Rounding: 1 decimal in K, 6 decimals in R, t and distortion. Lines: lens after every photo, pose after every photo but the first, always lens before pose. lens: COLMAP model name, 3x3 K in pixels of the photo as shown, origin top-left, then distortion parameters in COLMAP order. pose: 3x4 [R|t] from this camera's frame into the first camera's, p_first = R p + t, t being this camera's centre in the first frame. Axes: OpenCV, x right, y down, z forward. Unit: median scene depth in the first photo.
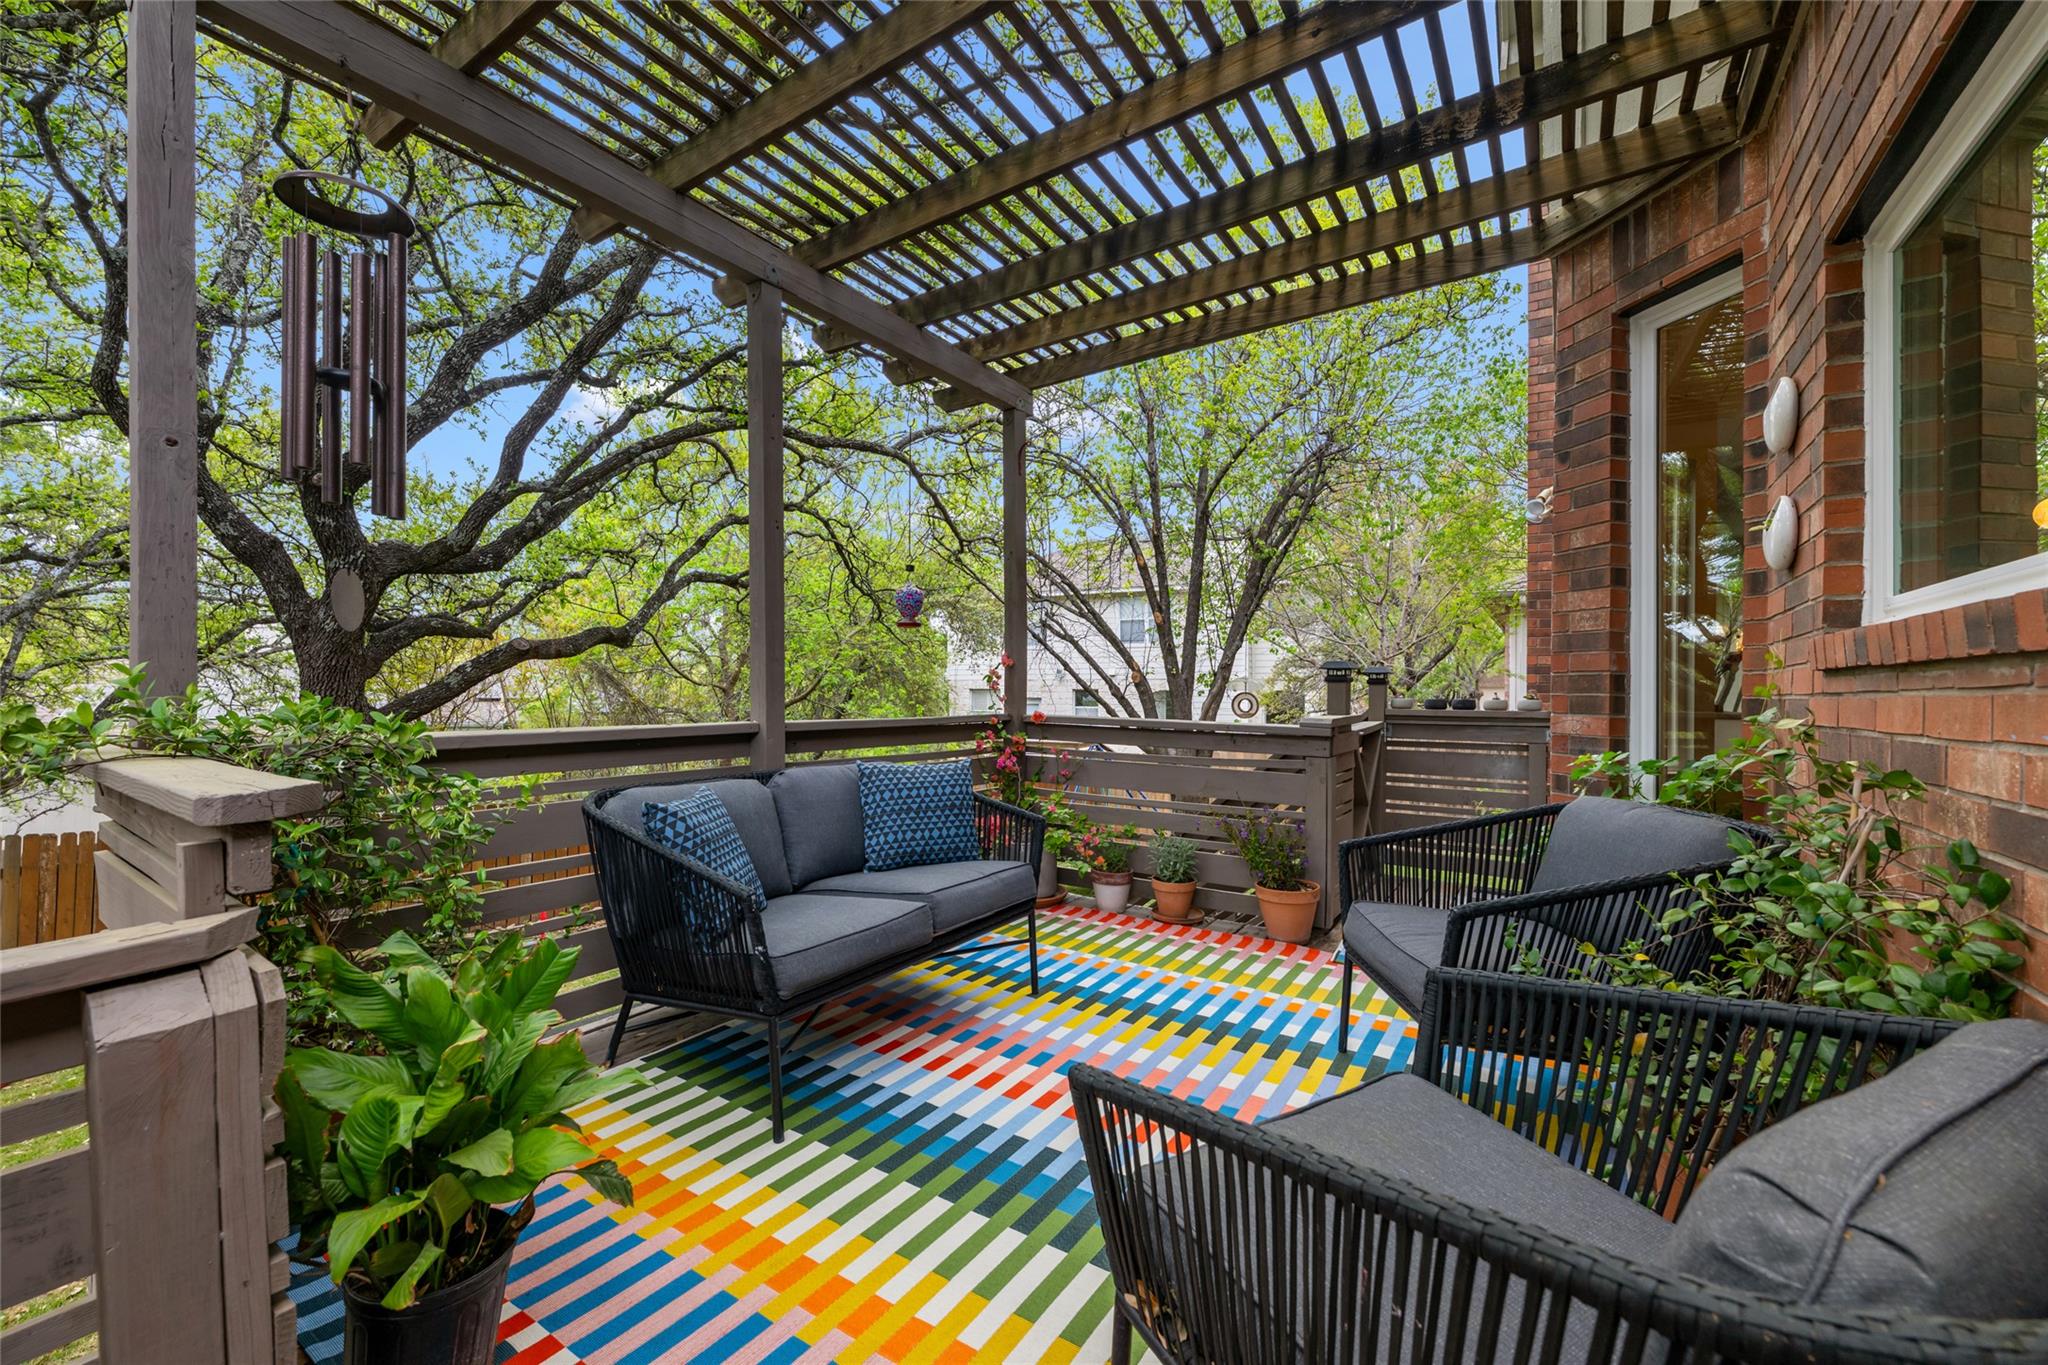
lens RADIAL K [[838.8, 0, 1026.4], [0, 838.8, 687.2], [0, 0, 1]] dist [-0.000305, -0.000053]
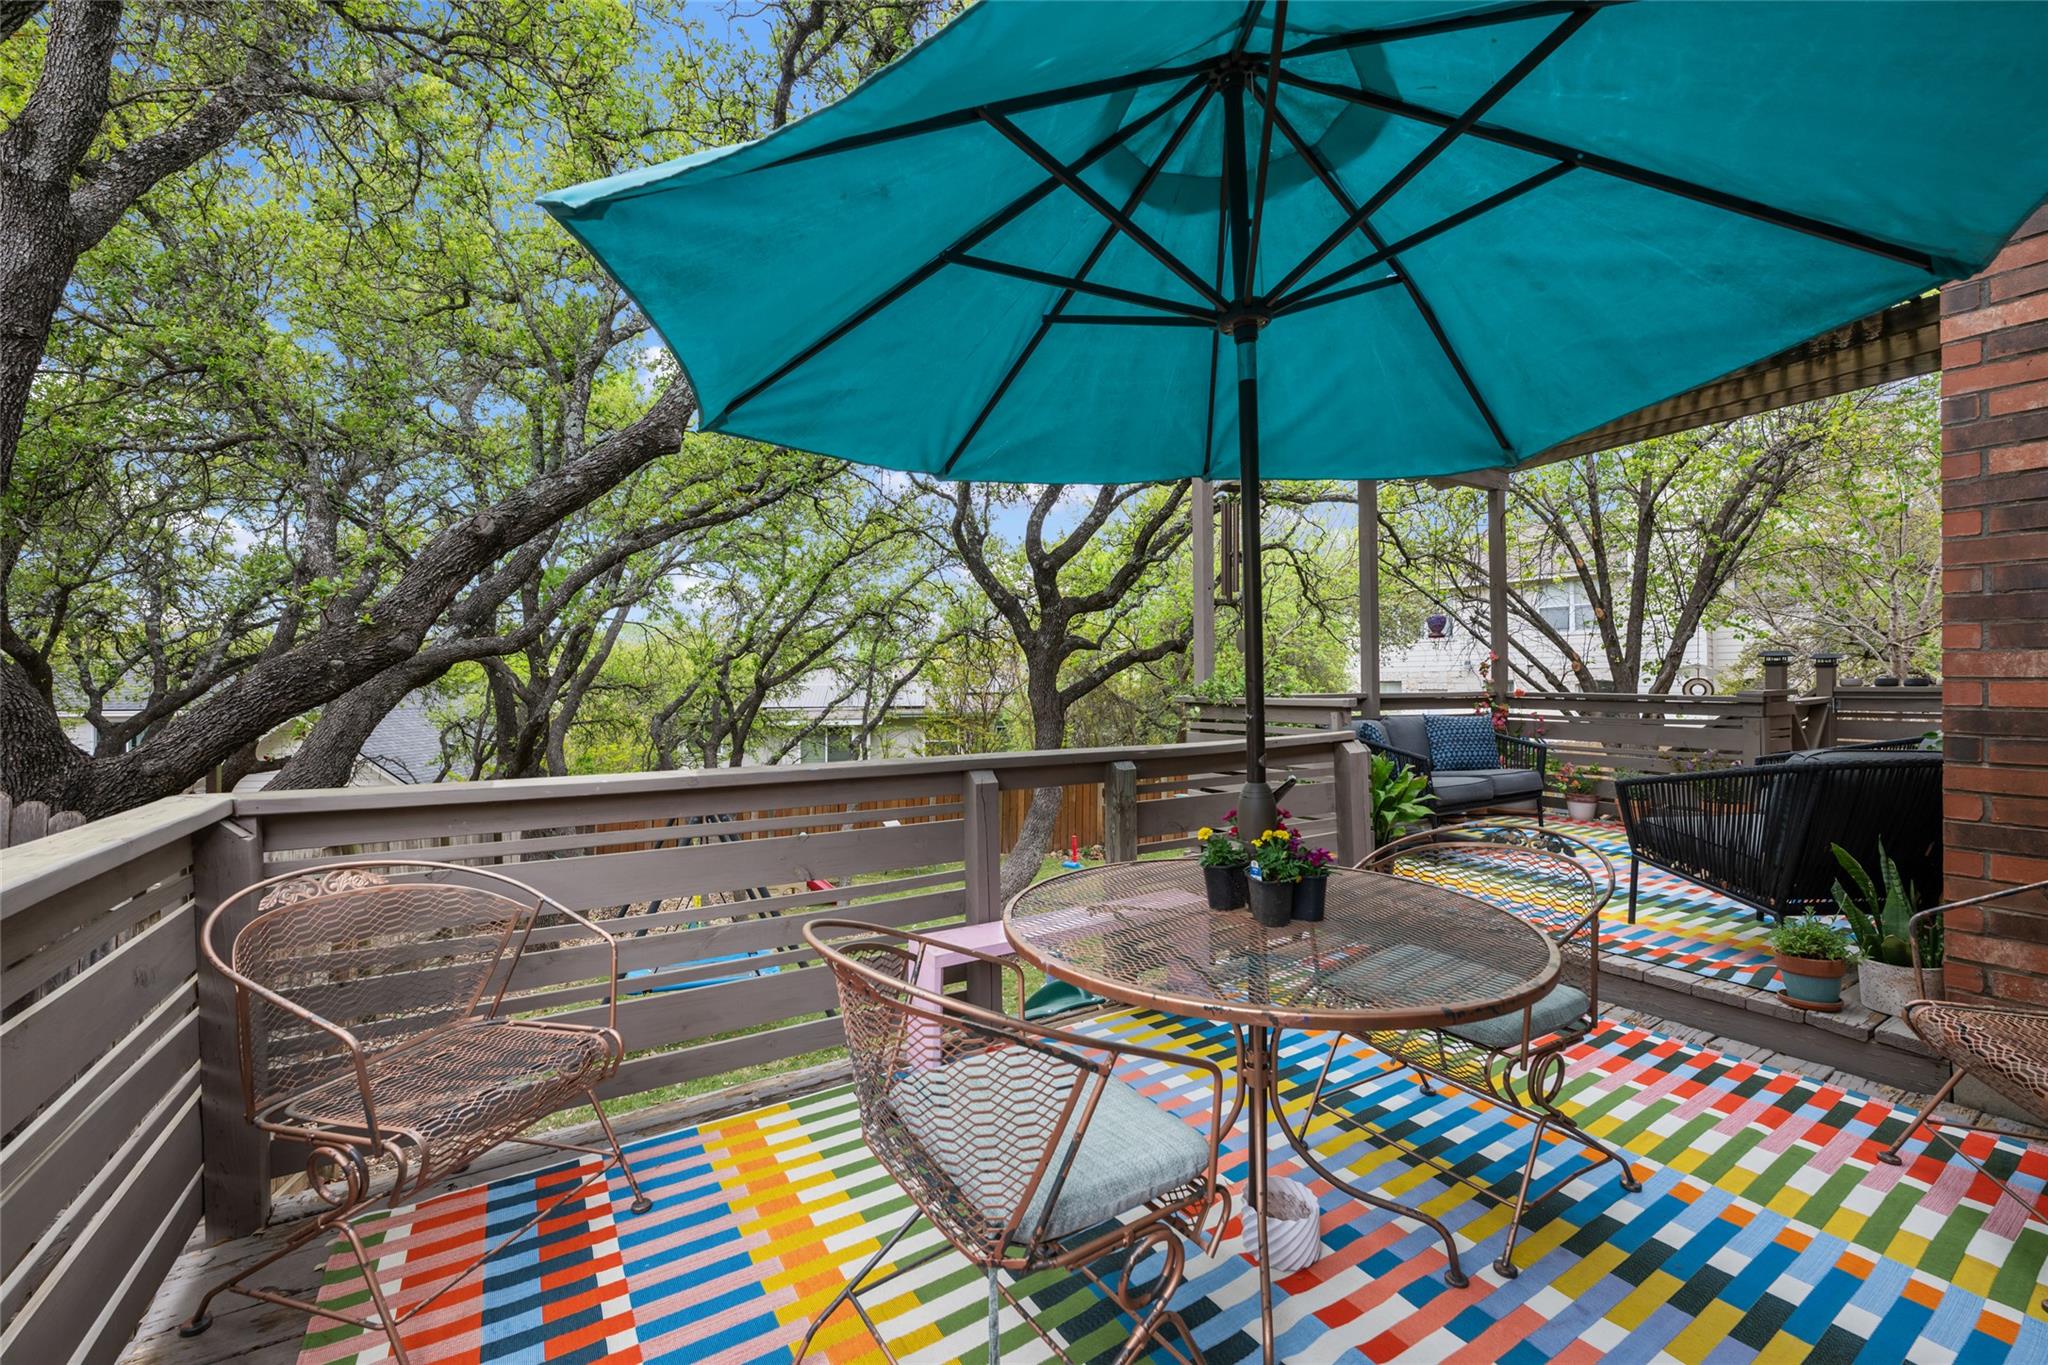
lens RADIAL K [[838.8, 0, 1014.2], [0, 838.8, 678.2], [0, 0, 1]] dist [-0.000305, -0.000053]
pose [[0.905623, -0.014488, -0.423835, -0.072990], [0.011910, 0.999891, -0.008730, 0.004823], [0.423916, 0.002858, 0.905697, -0.323479]]
